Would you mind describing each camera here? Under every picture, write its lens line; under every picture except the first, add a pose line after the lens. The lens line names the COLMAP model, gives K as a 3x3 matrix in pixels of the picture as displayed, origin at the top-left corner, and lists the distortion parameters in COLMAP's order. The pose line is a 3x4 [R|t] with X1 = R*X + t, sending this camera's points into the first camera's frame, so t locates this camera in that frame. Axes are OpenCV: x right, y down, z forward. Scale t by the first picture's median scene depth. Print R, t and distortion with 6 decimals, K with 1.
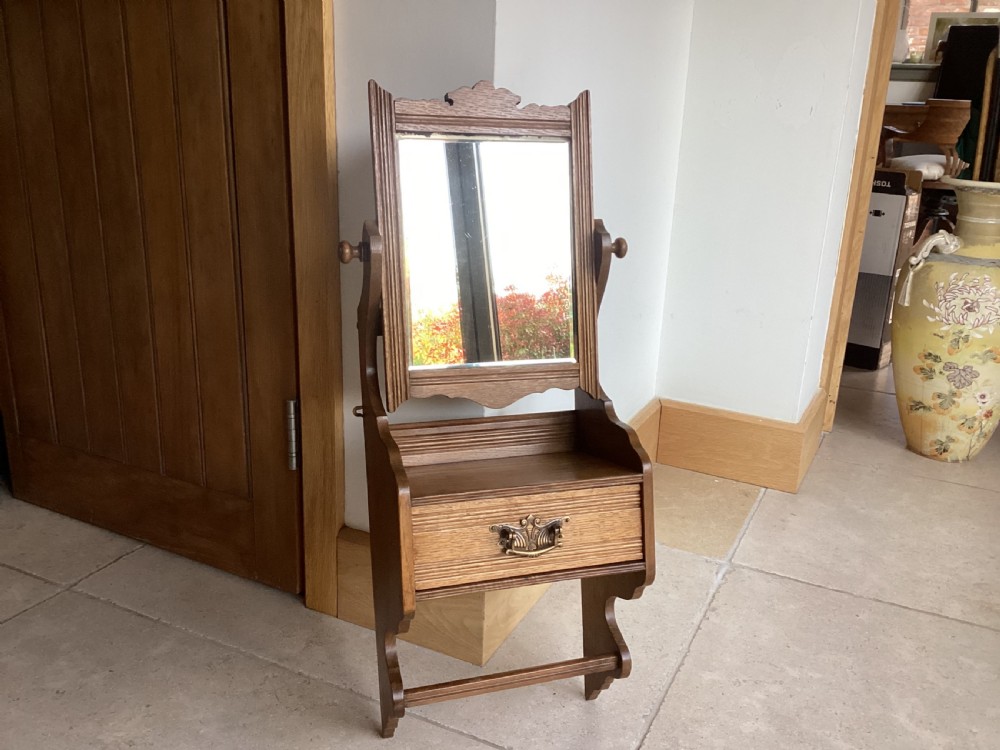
lens RADIAL K [[898.8, 0, 496.7], [0, 898.8, 378.1], [0, 0, 1]] dist [0.081350, -0.147239]
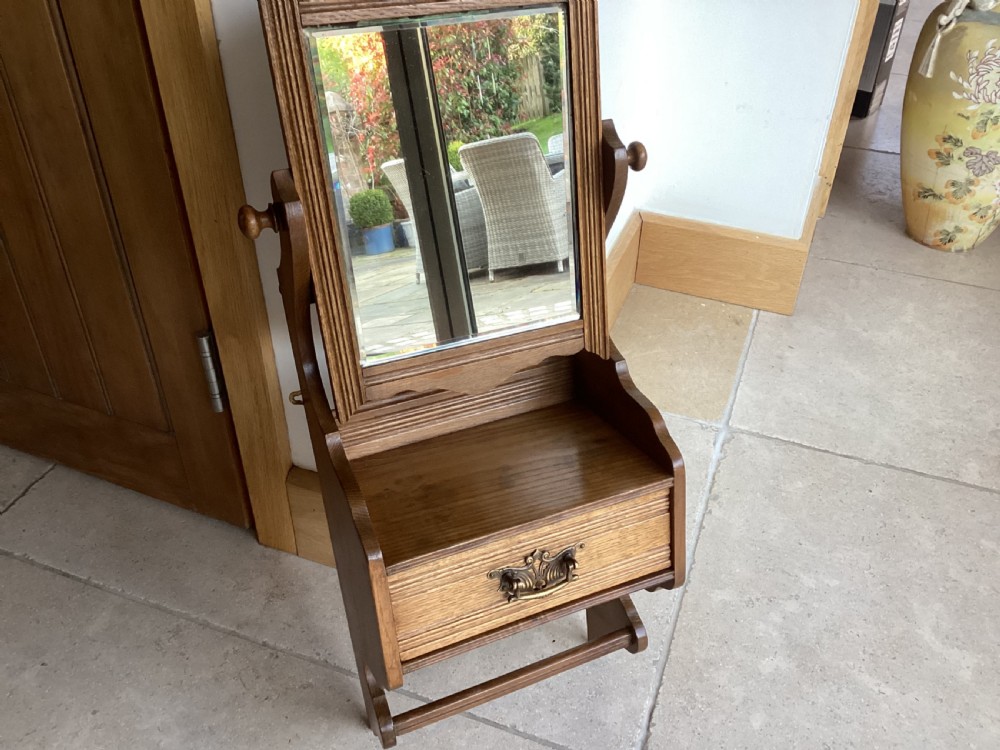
lens RADIAL K [[898.8, 0, 496.7], [0, 898.8, 378.1], [0, 0, 1]] dist [0.081350, -0.147239]
pose [[0.995396, -0.075669, 0.058822, -0.020020], [0.050933, 0.937534, 0.344146, -0.161489], [-0.081189, -0.339565, 0.937072, 0.193355]]
